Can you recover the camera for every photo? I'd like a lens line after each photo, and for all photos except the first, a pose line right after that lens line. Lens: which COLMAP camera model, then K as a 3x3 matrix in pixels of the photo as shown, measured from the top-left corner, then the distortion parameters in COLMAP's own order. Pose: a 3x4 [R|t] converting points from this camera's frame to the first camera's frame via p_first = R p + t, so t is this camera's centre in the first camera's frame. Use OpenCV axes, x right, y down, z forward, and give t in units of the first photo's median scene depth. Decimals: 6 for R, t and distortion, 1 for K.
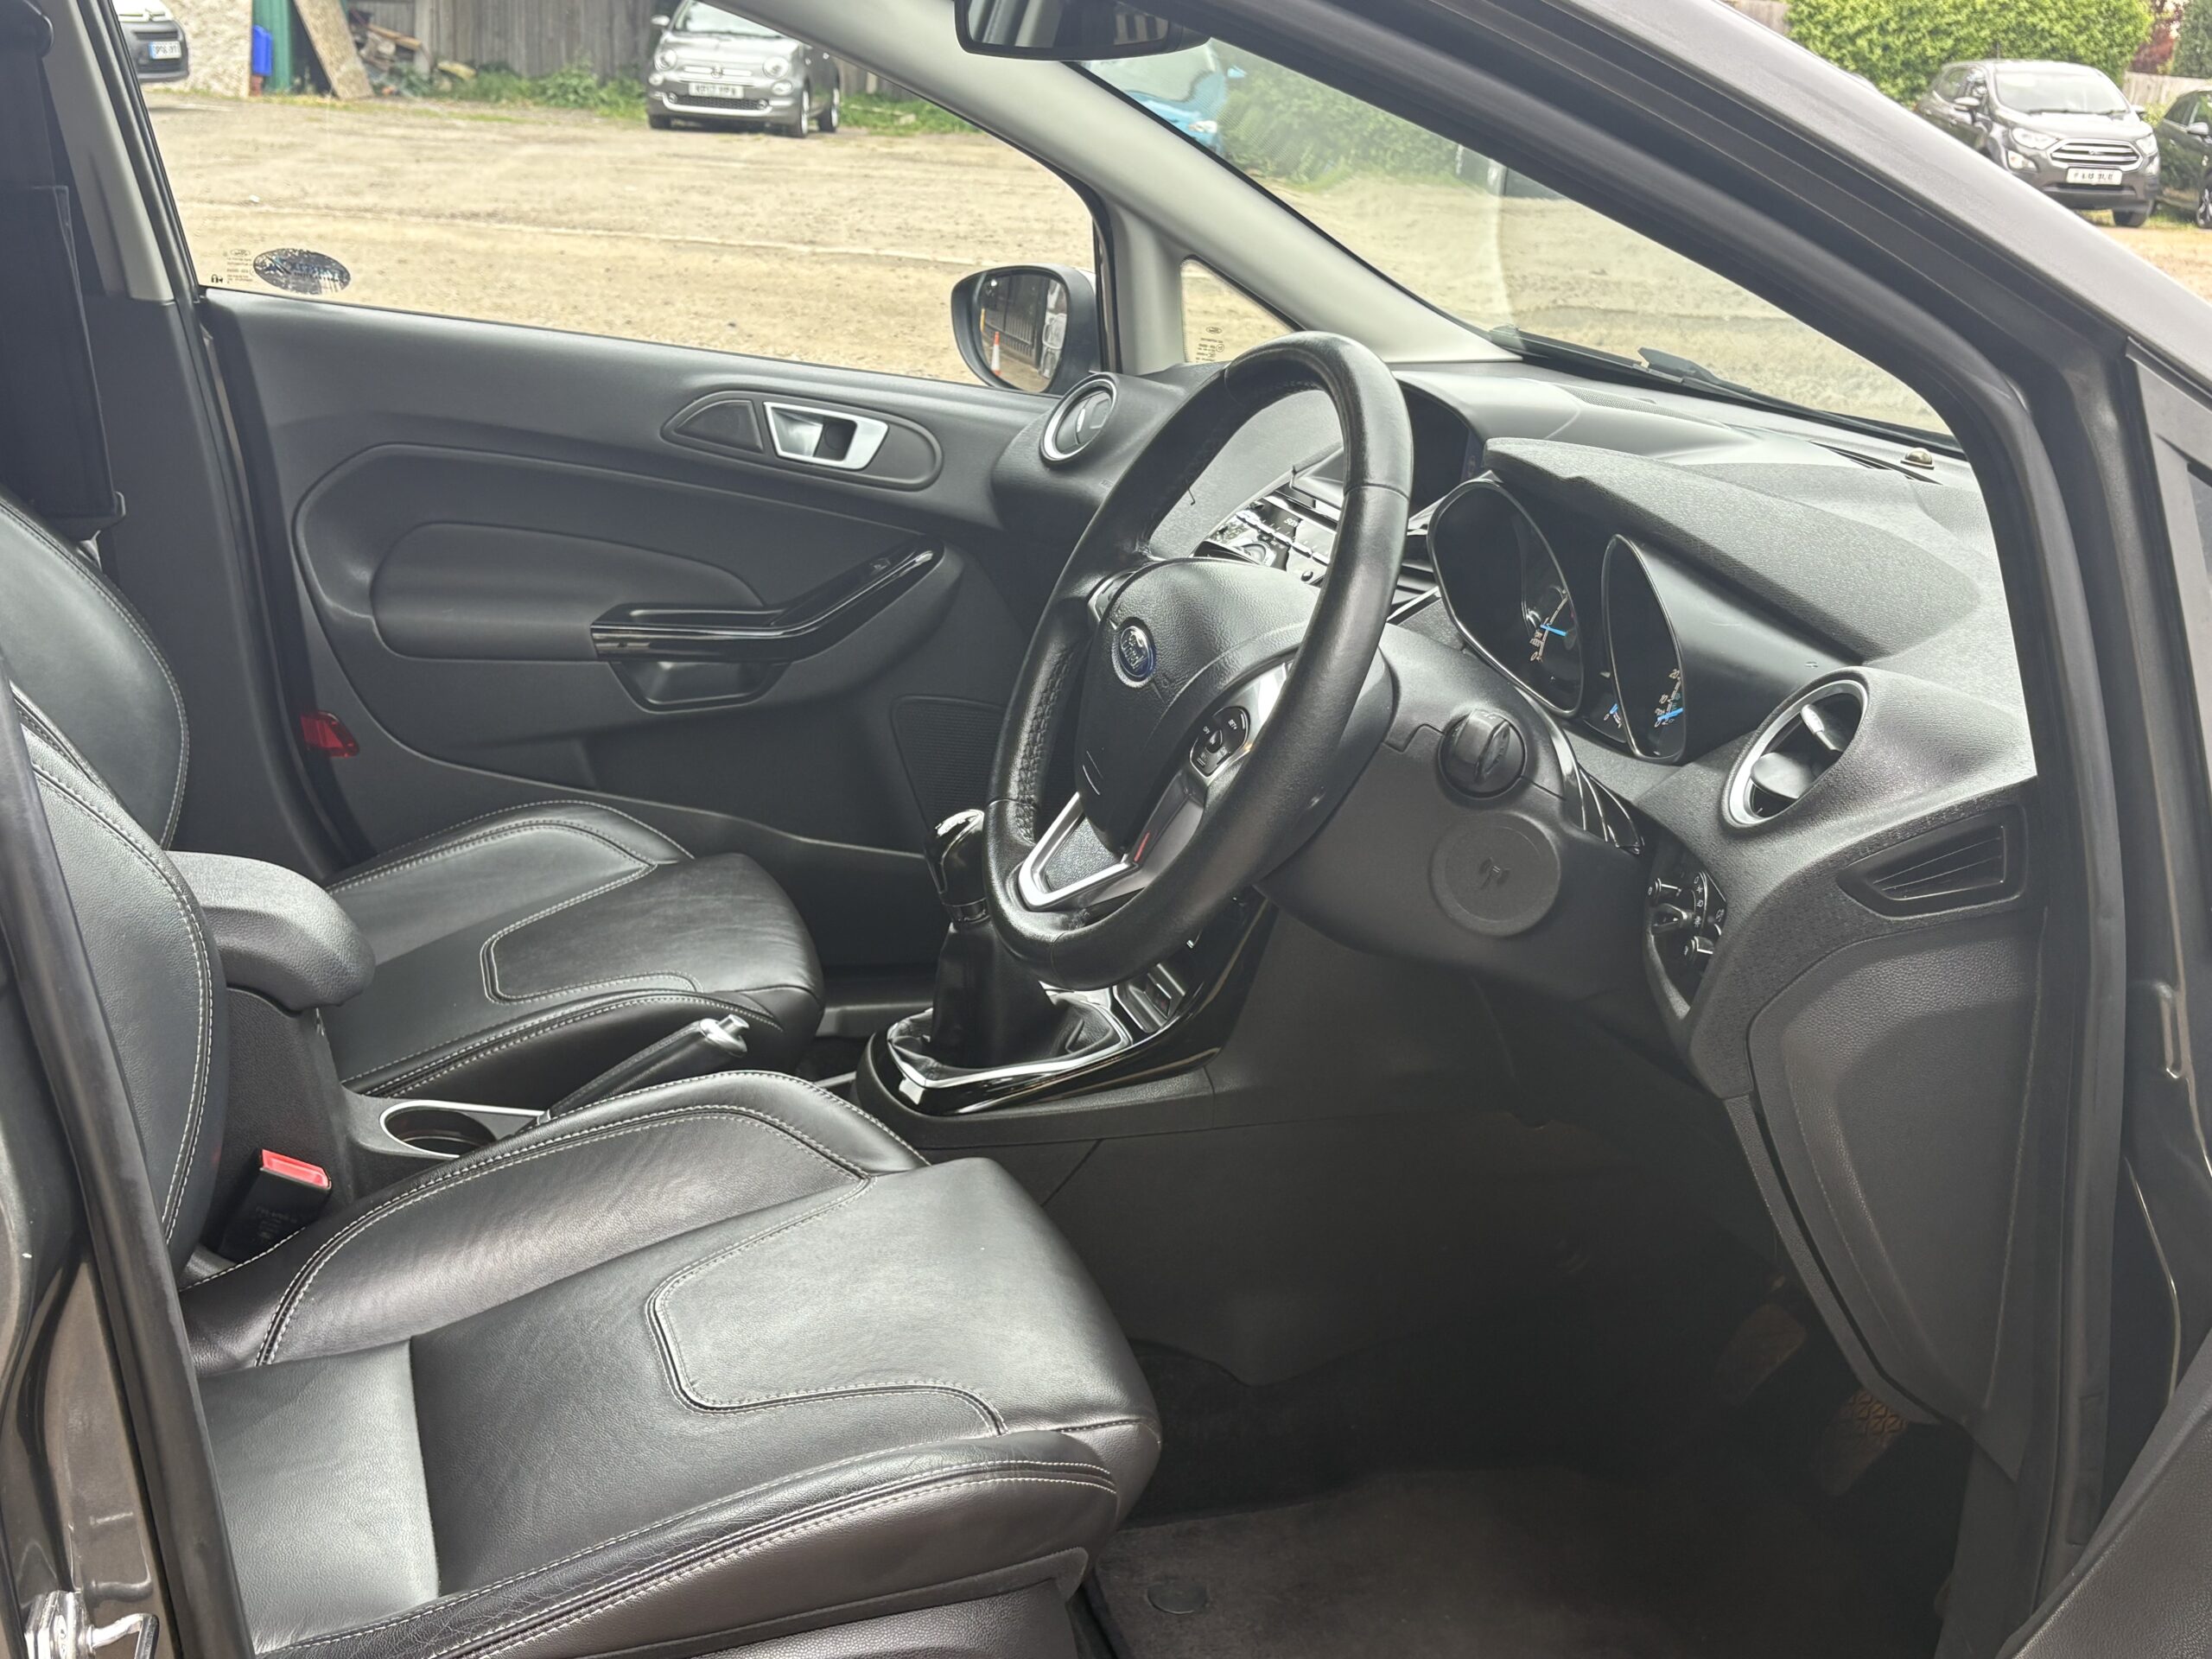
lens RADIAL K [[2464.1, 0, 1112.5], [0, 2464.1, 825.6], [0, 0, 1]] dist [0.024780, 0.000000]
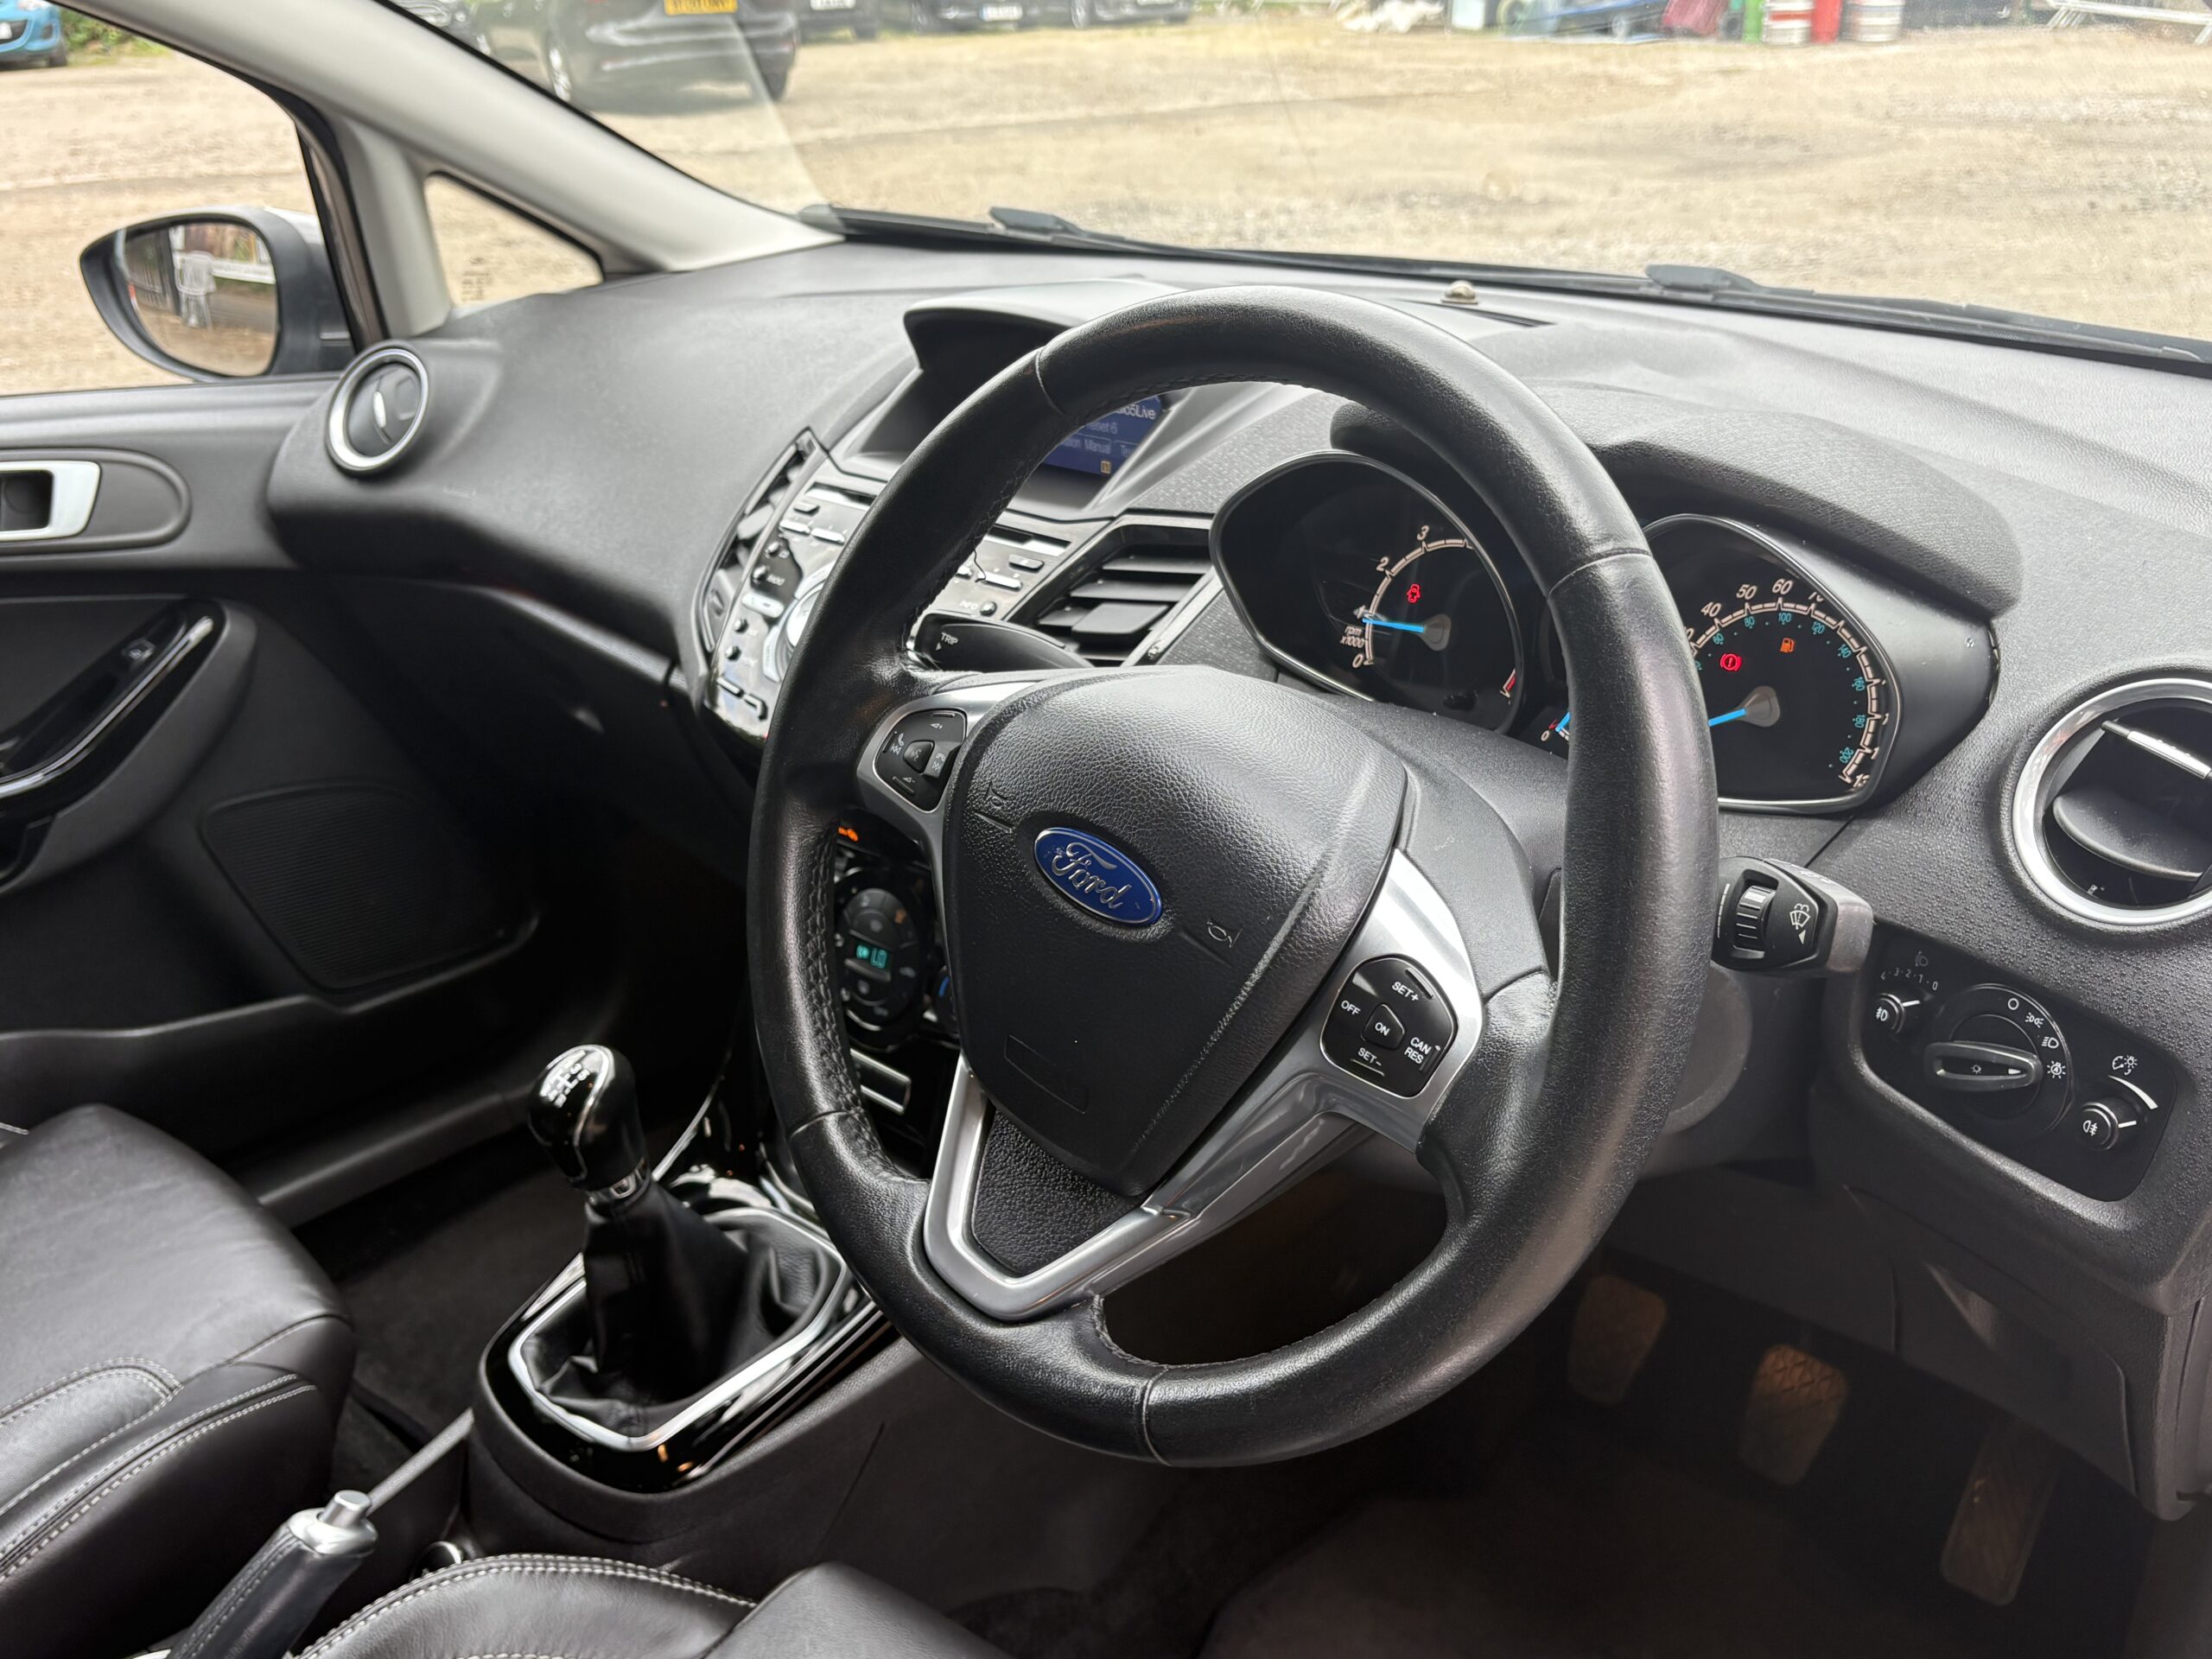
lens RADIAL K [[1980.6, 0, 1114.4], [0, 1980.6, 822.5], [0, 0, 1]] dist [0.038233, -0.109622]
pose [[0.863197, -0.276079, 0.422695, -0.110559], [0.221450, 0.959446, 0.174422, -0.098767], [-0.453707, -0.056954, 0.889329, 0.343675]]
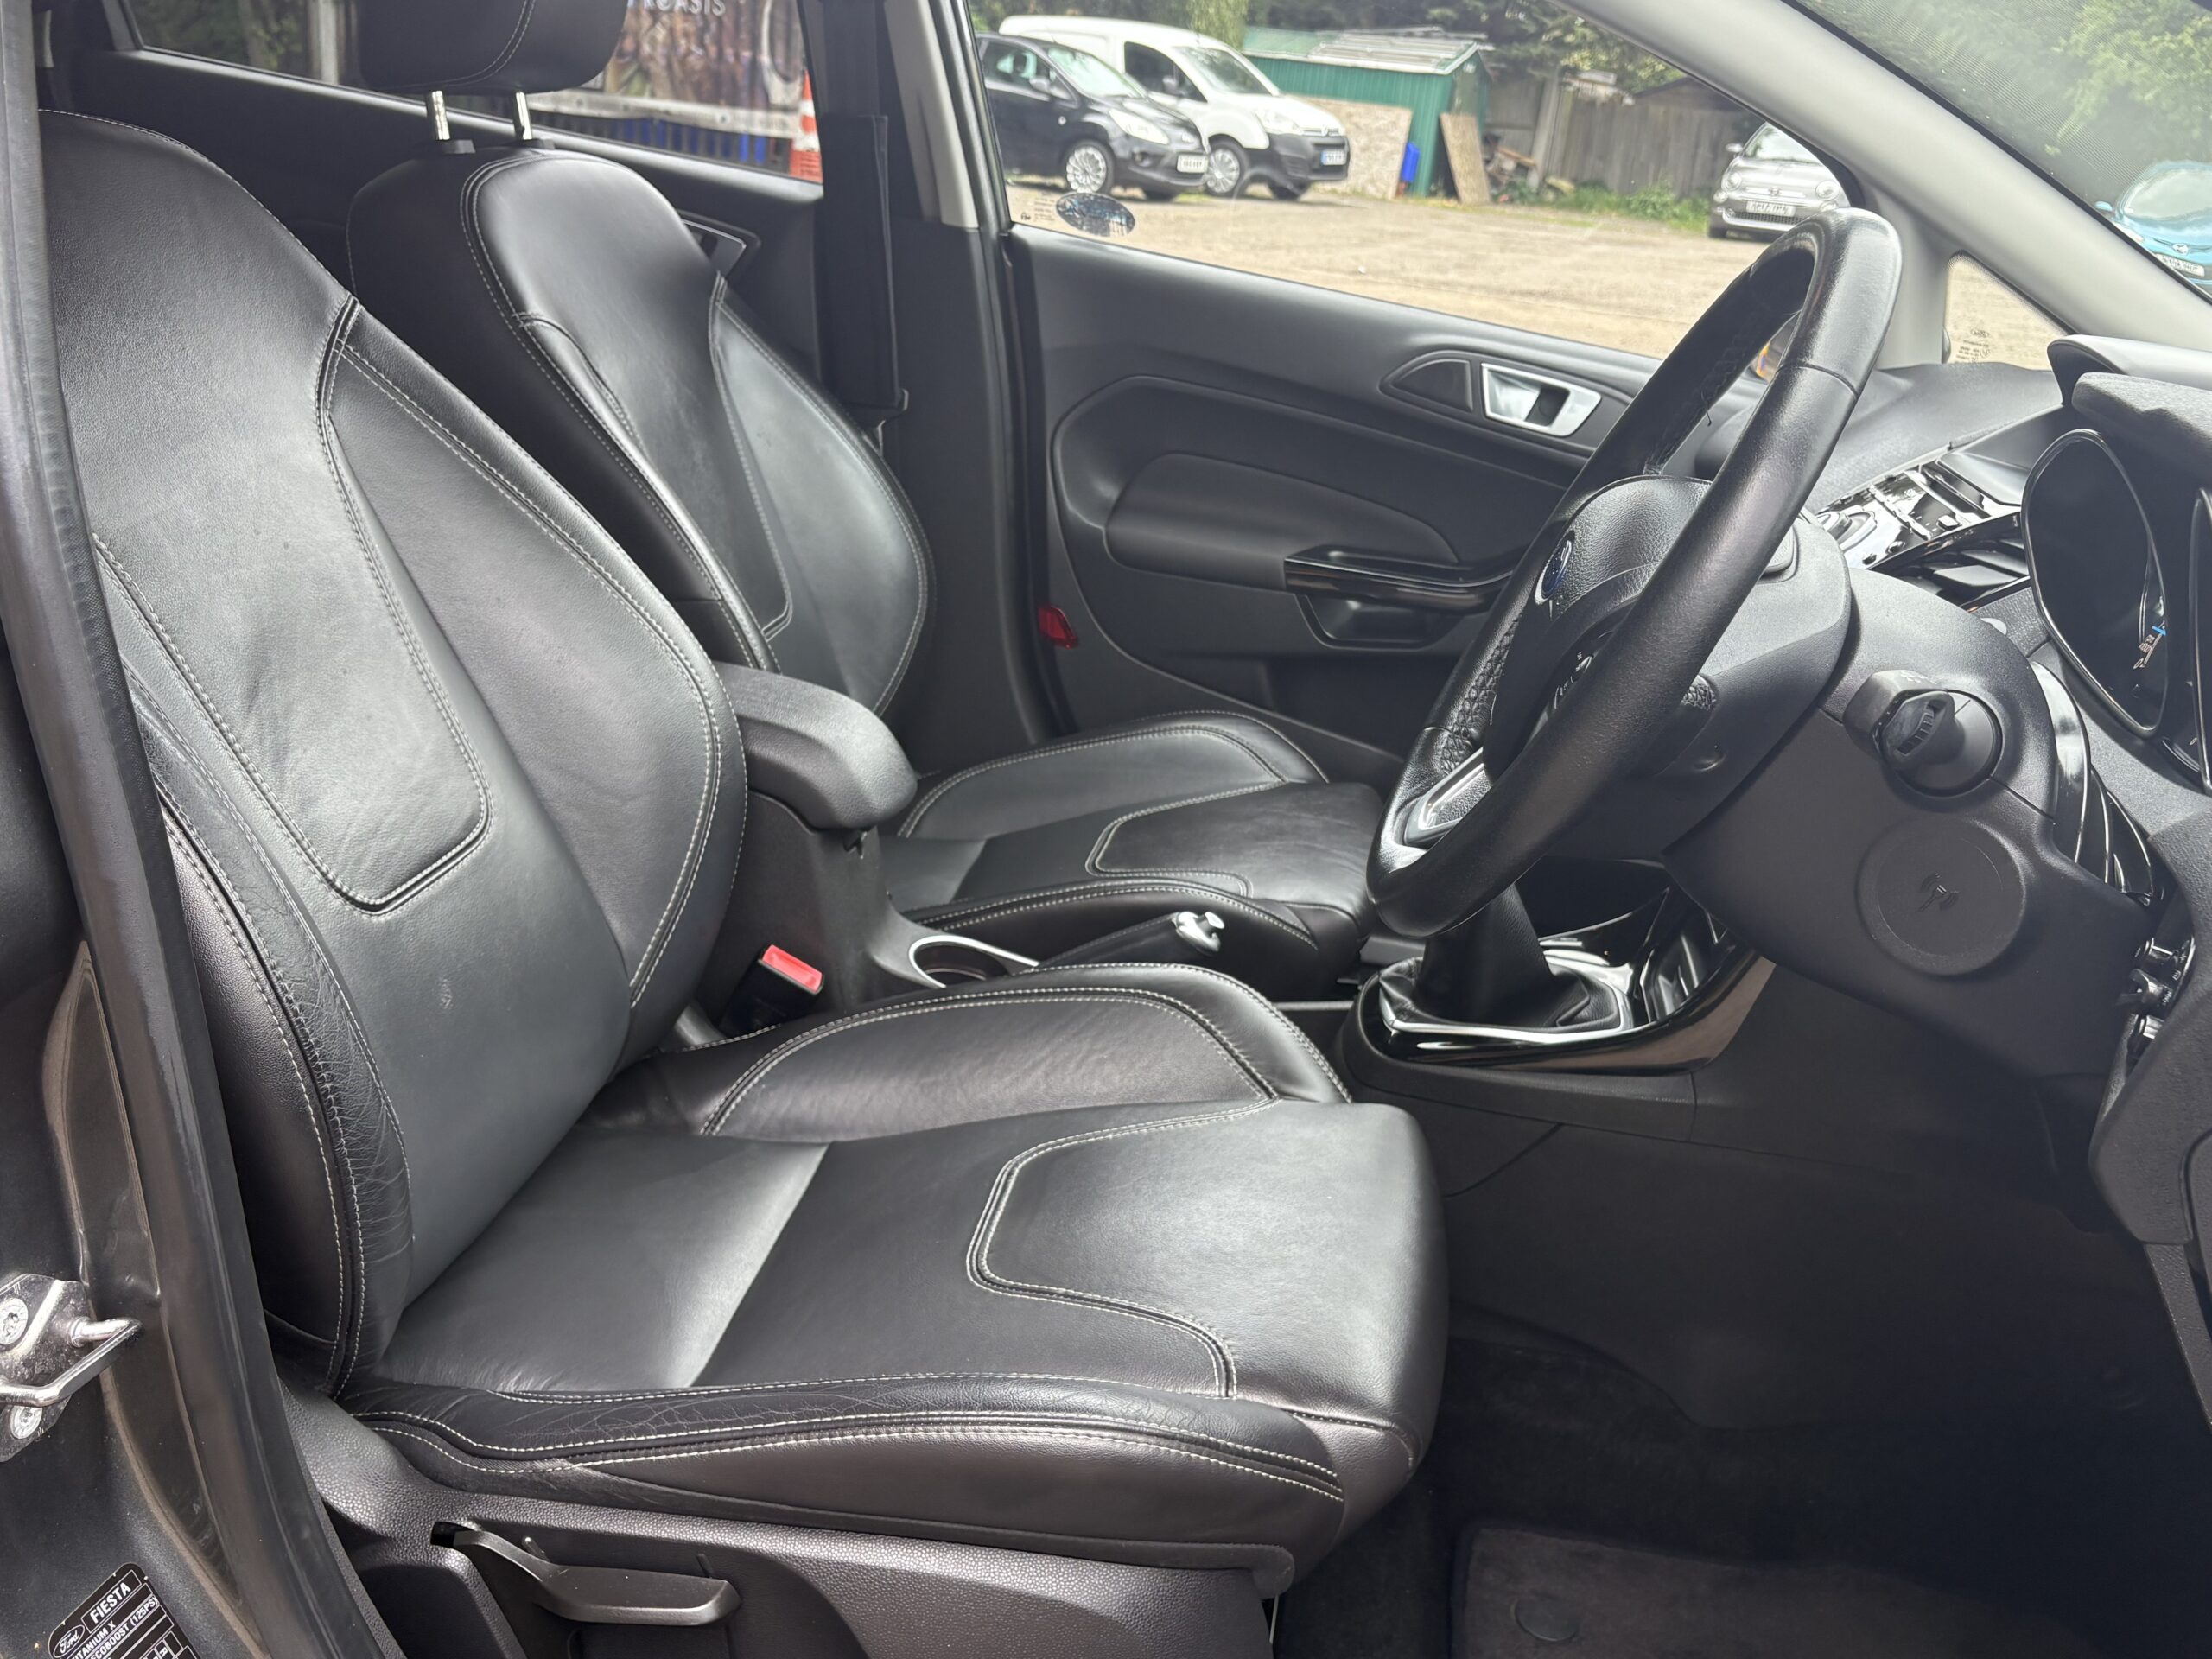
lens RADIAL K [[1980.6, 0, 1098.5], [0, 1980.6, 835.7], [0, 0, 1]] dist [0.038233, -0.109622]
pose [[0.887320, 0.176536, -0.426026, 0.107581], [-0.170509, 0.983951, 0.052595, 0.007648], [0.428474, 0.025973, 0.903181, 0.180530]]
